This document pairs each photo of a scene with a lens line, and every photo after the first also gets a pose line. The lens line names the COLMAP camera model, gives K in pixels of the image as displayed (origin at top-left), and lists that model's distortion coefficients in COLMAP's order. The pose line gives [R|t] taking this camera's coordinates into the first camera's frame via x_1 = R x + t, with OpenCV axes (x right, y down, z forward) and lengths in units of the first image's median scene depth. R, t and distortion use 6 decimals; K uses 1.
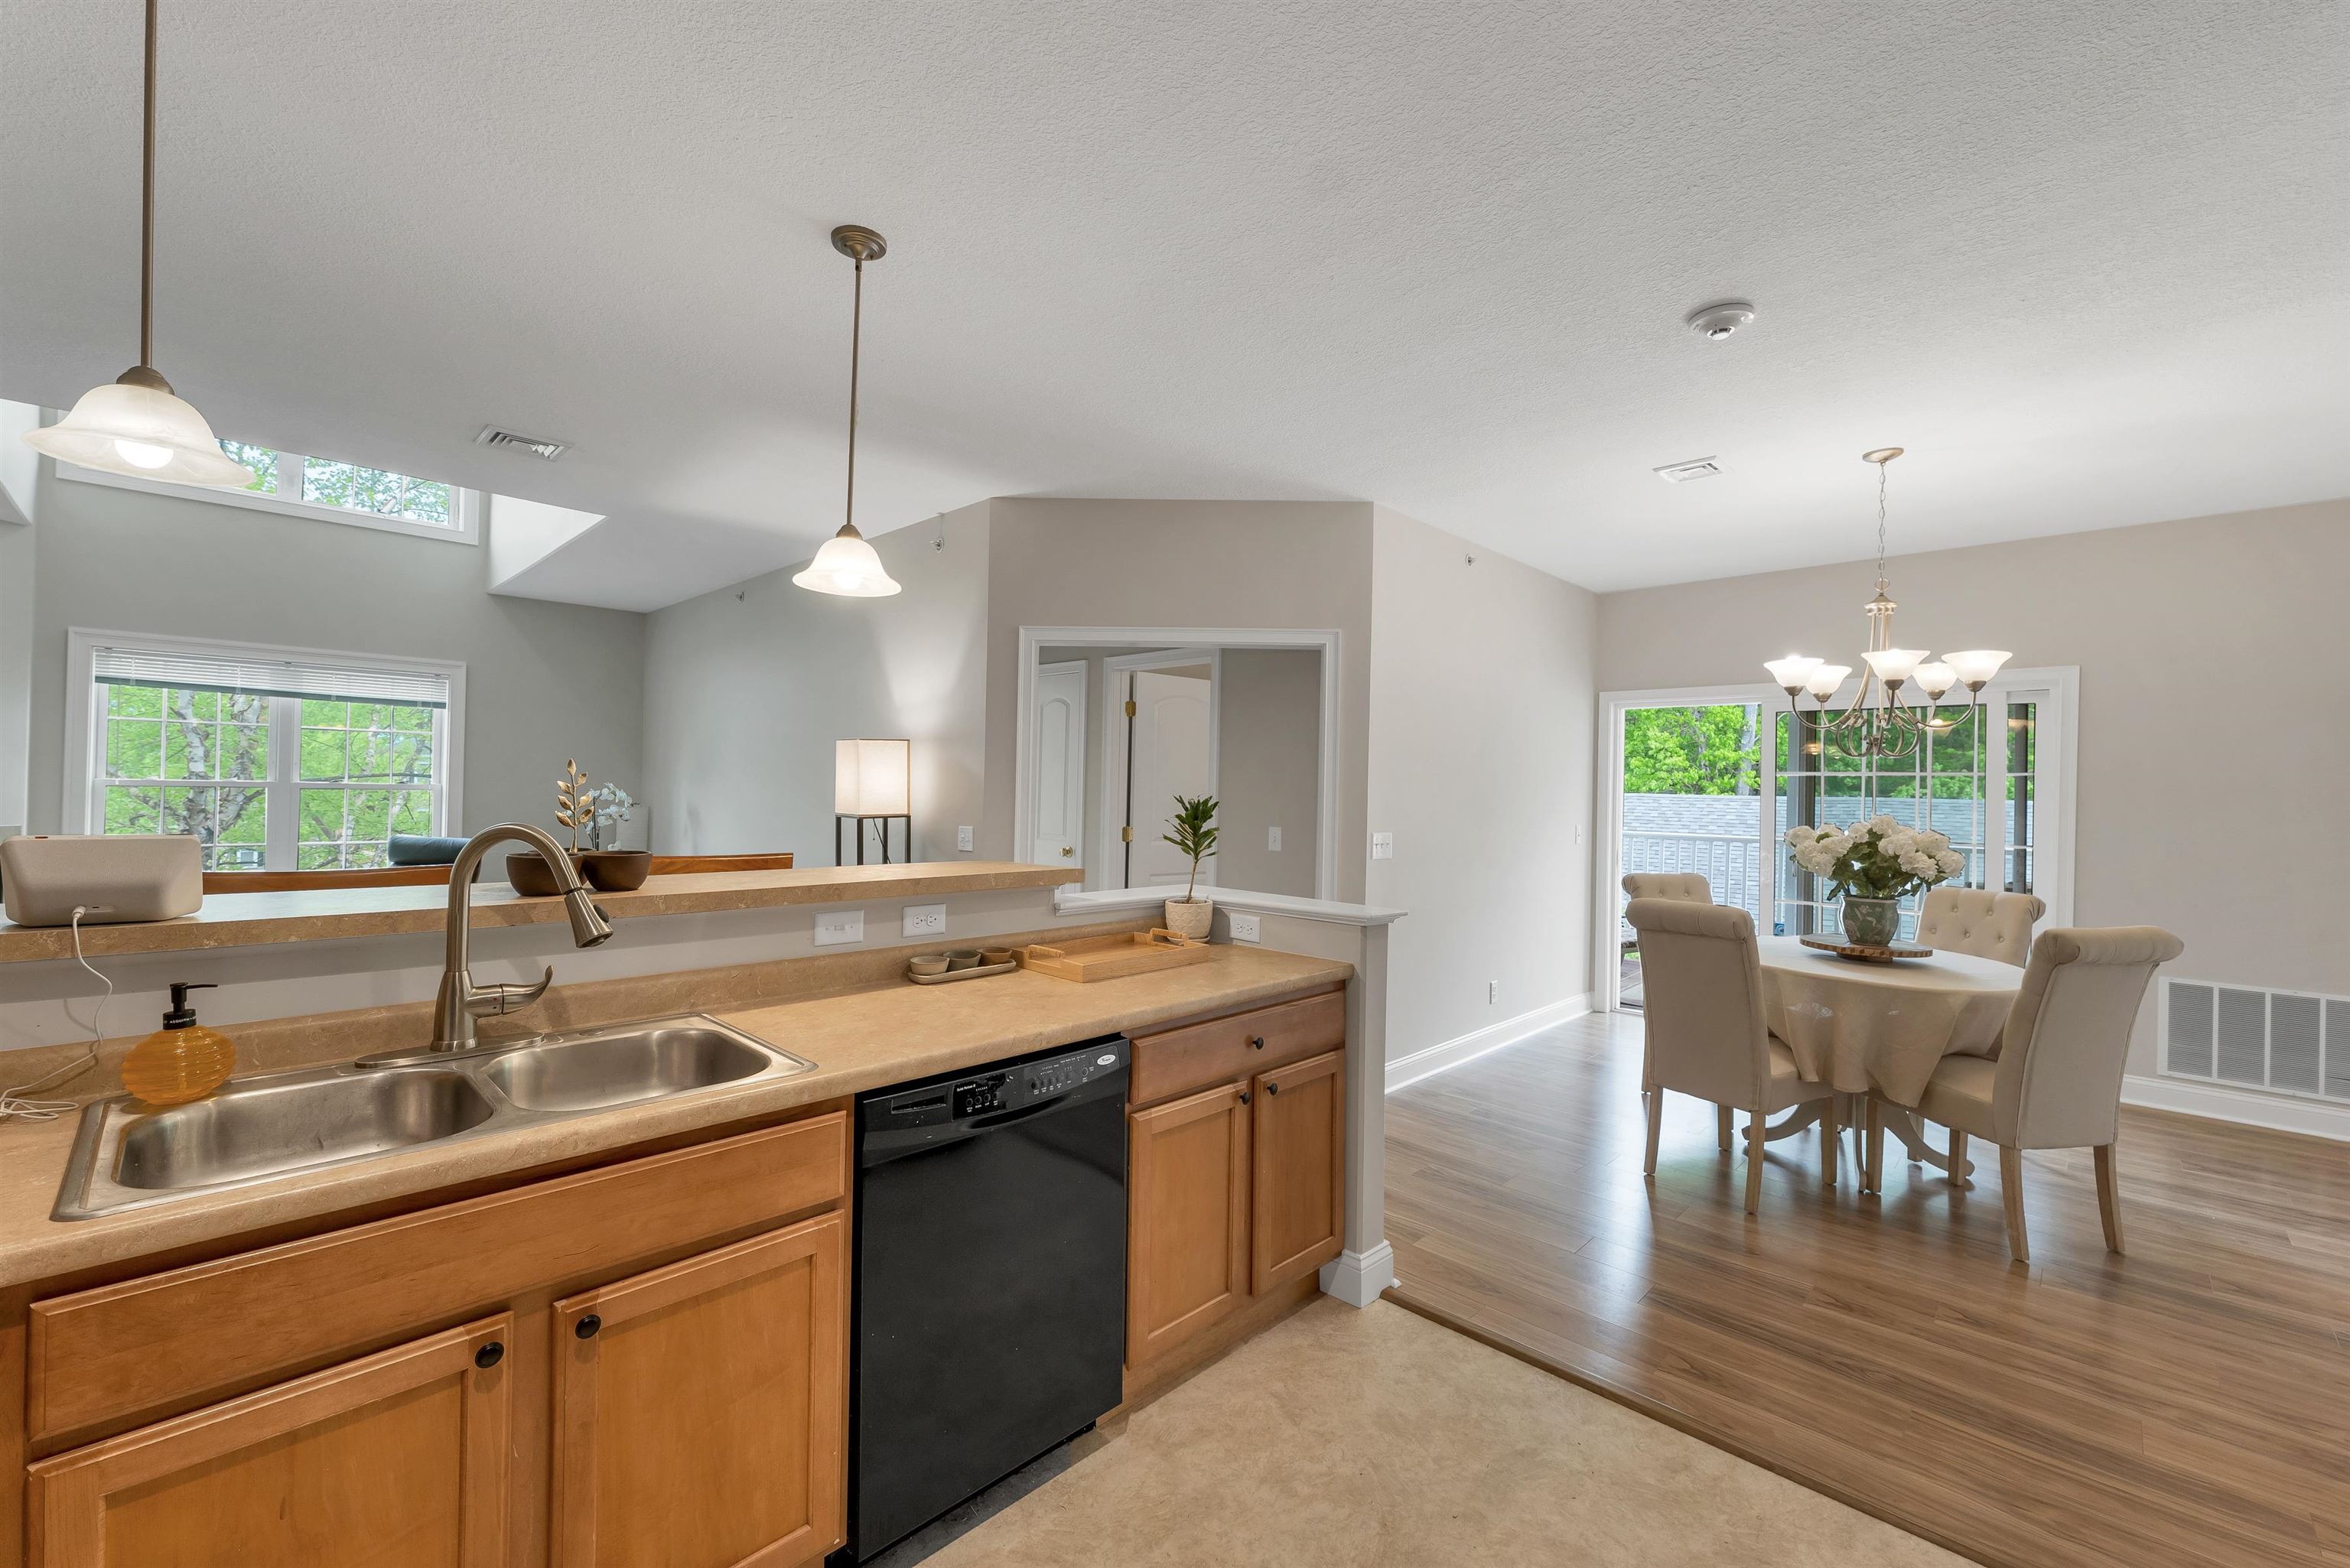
lens RADIAL K [[955.0, 0, 1175.0], [0, 955.0, 784.0], [0, 0, 1]] dist [0.001780, 0.000176]
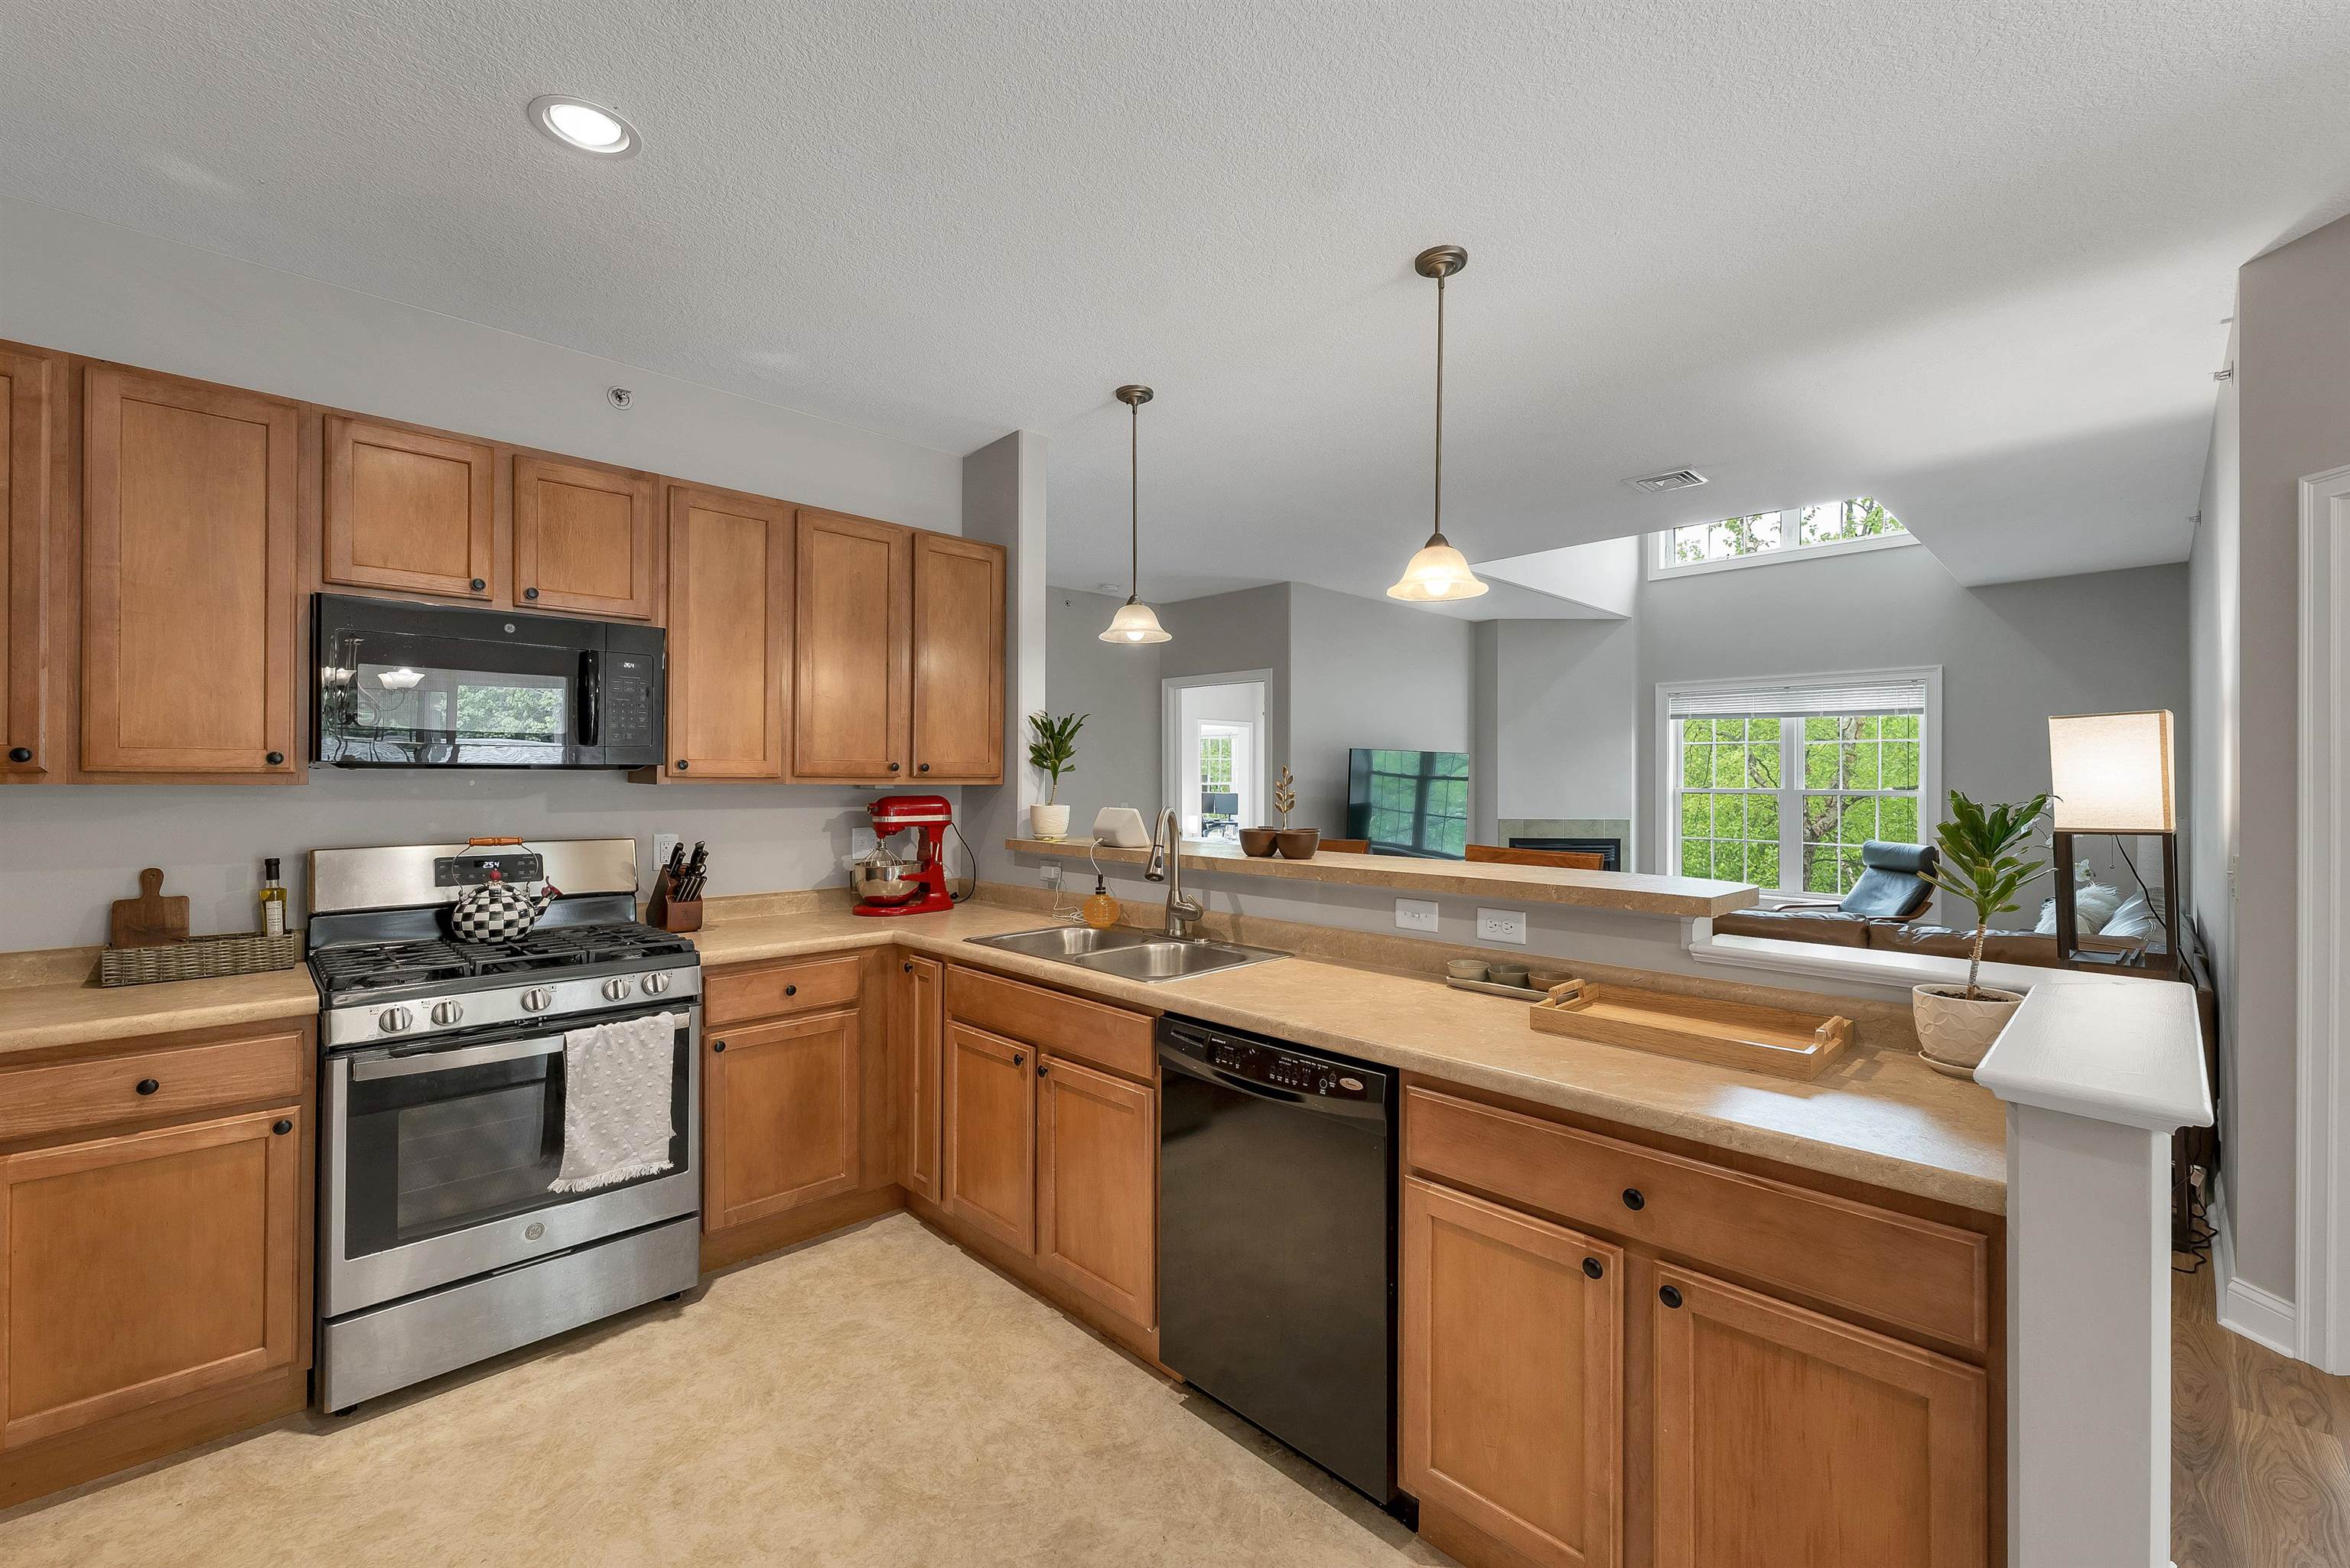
lens RADIAL K [[951.2, 0, 1171.7], [0, 951.2, 778.0], [0, 0, 1]] dist [-0.000515, -0.000039]
pose [[-0.022195, -0.021072, -0.999532, 0.527274], [0.002465, 0.999774, -0.021131, 0.013757], [0.999751, -0.002933, -0.022138, 0.545063]]
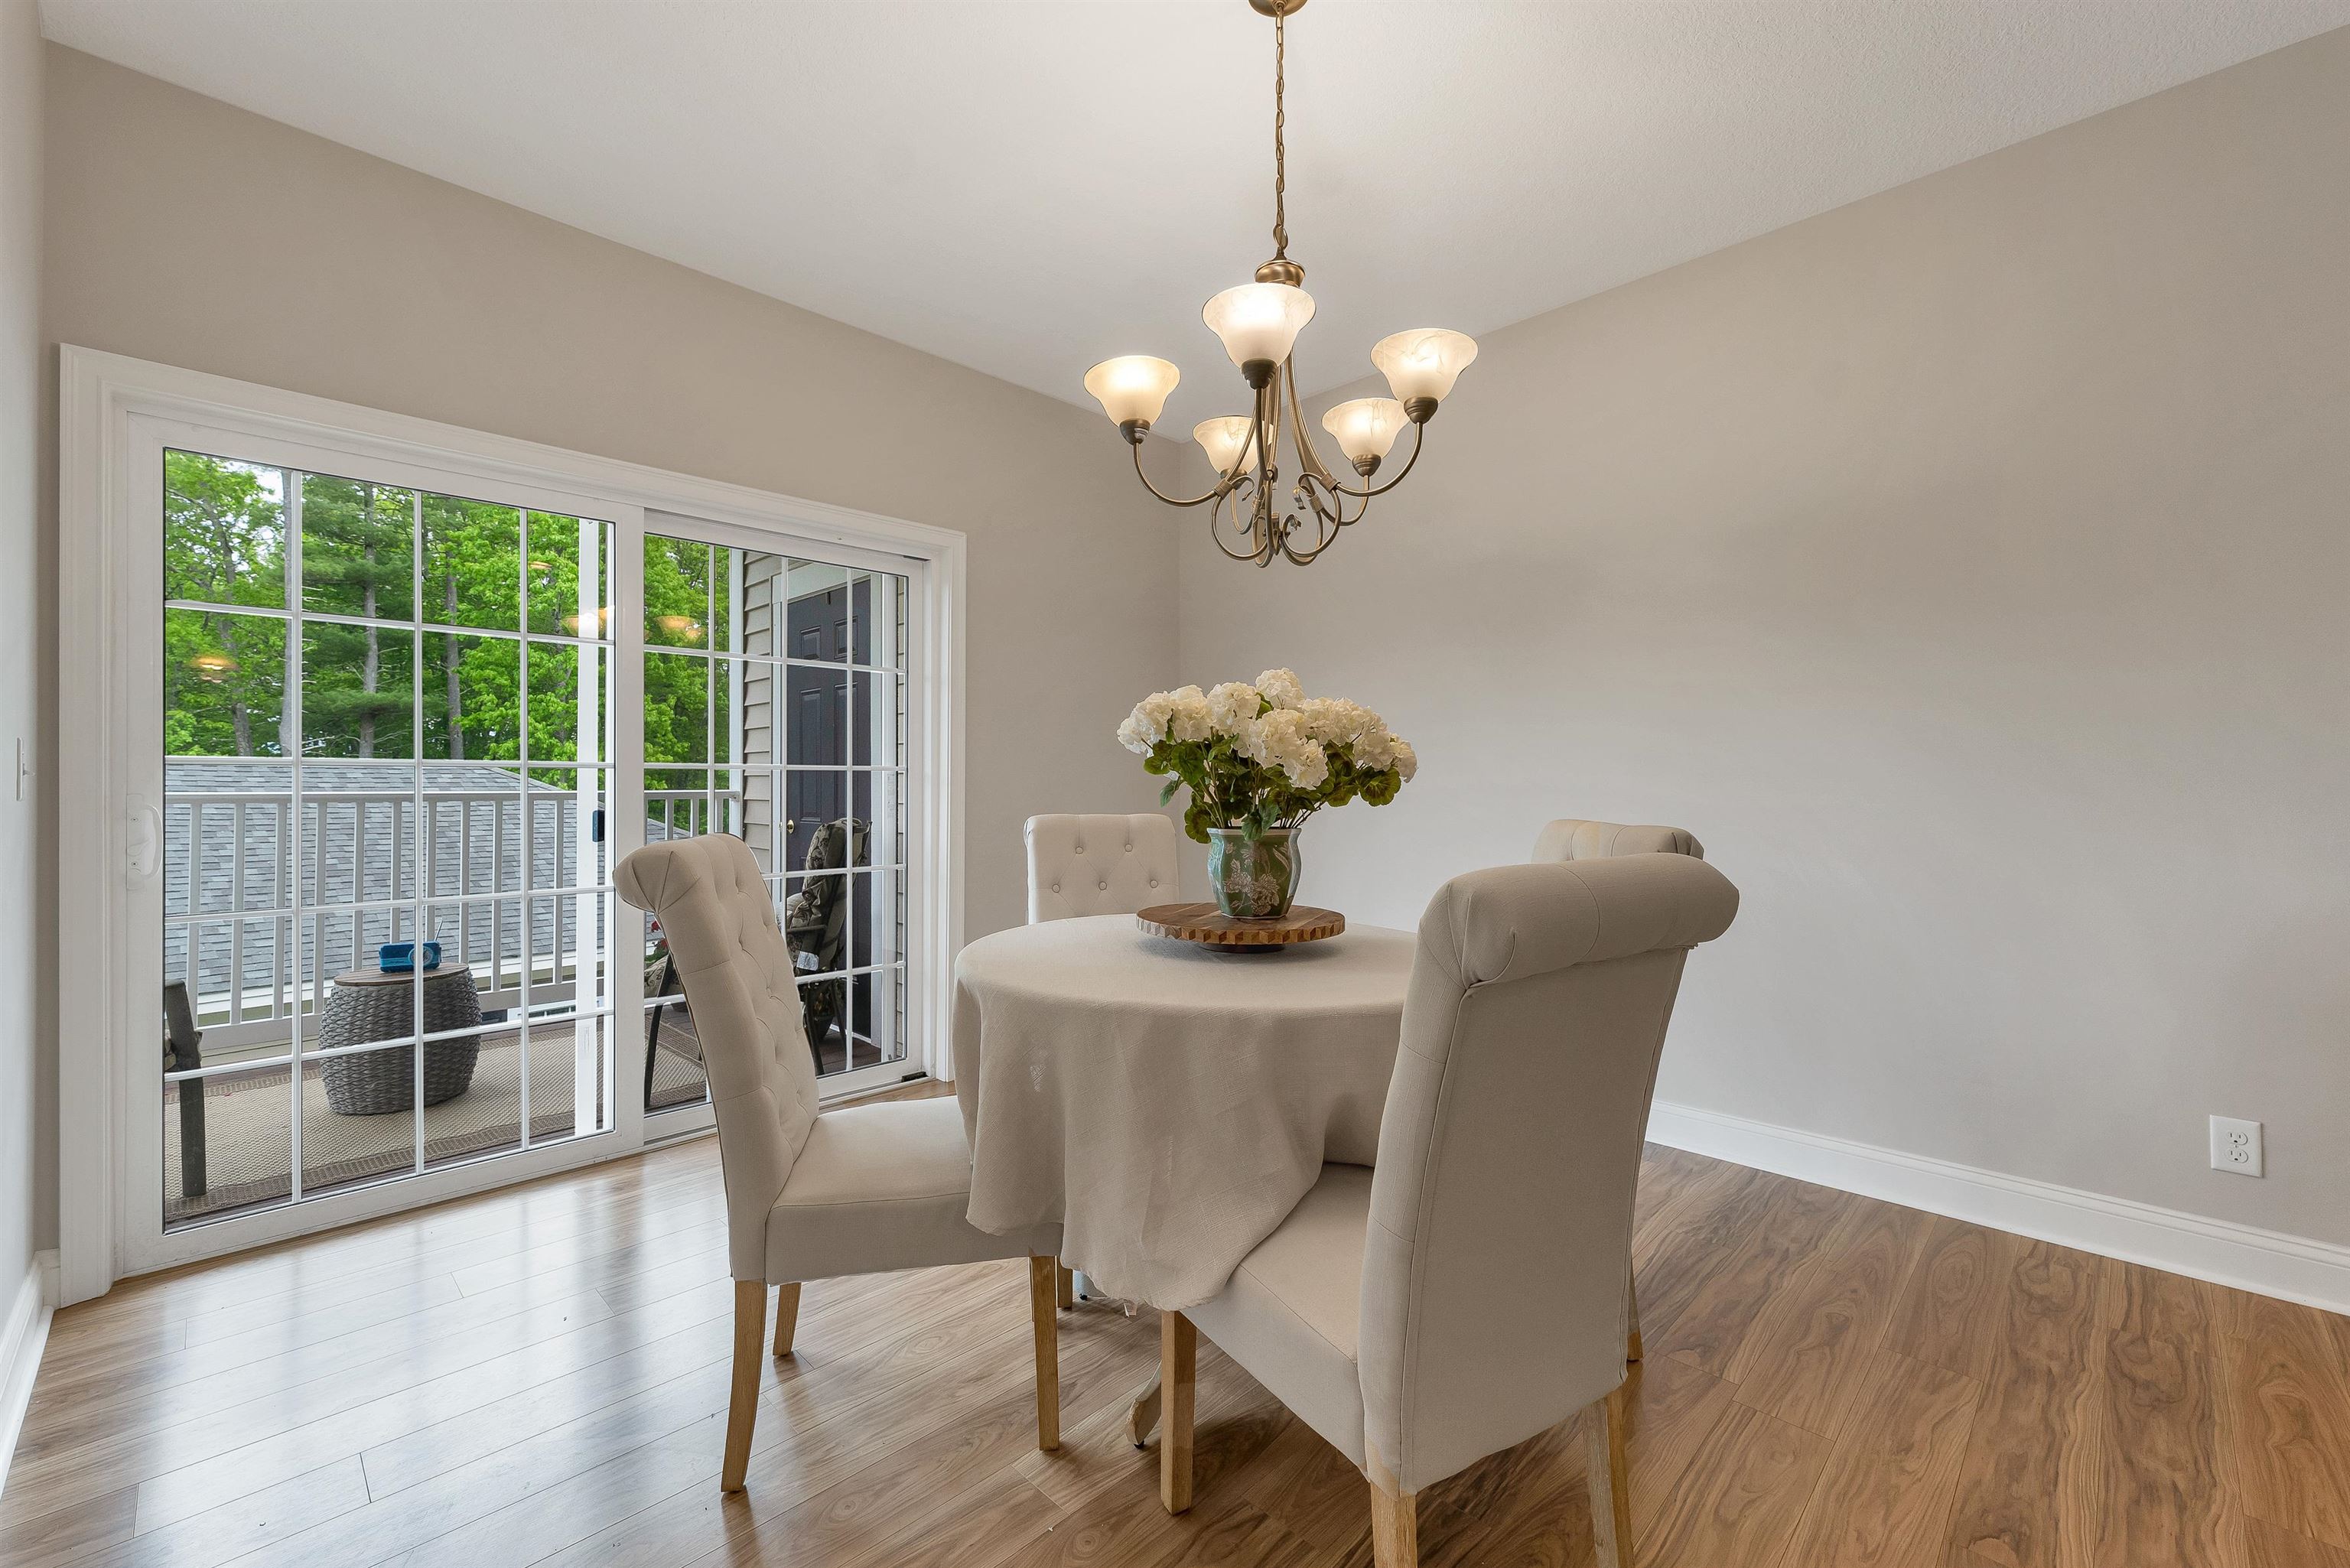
lens RADIAL K [[955.0, 0, 1175.0], [0, 955.0, 784.0], [0, 0, 1]] dist [0.001780, 0.000176]
pose [[0.015307, -0.016759, 0.999742, 0.230550], [-0.004380, 0.999849, 0.016828, 0.099696], [-0.999873, -0.004636, 0.015232, 1.204517]]
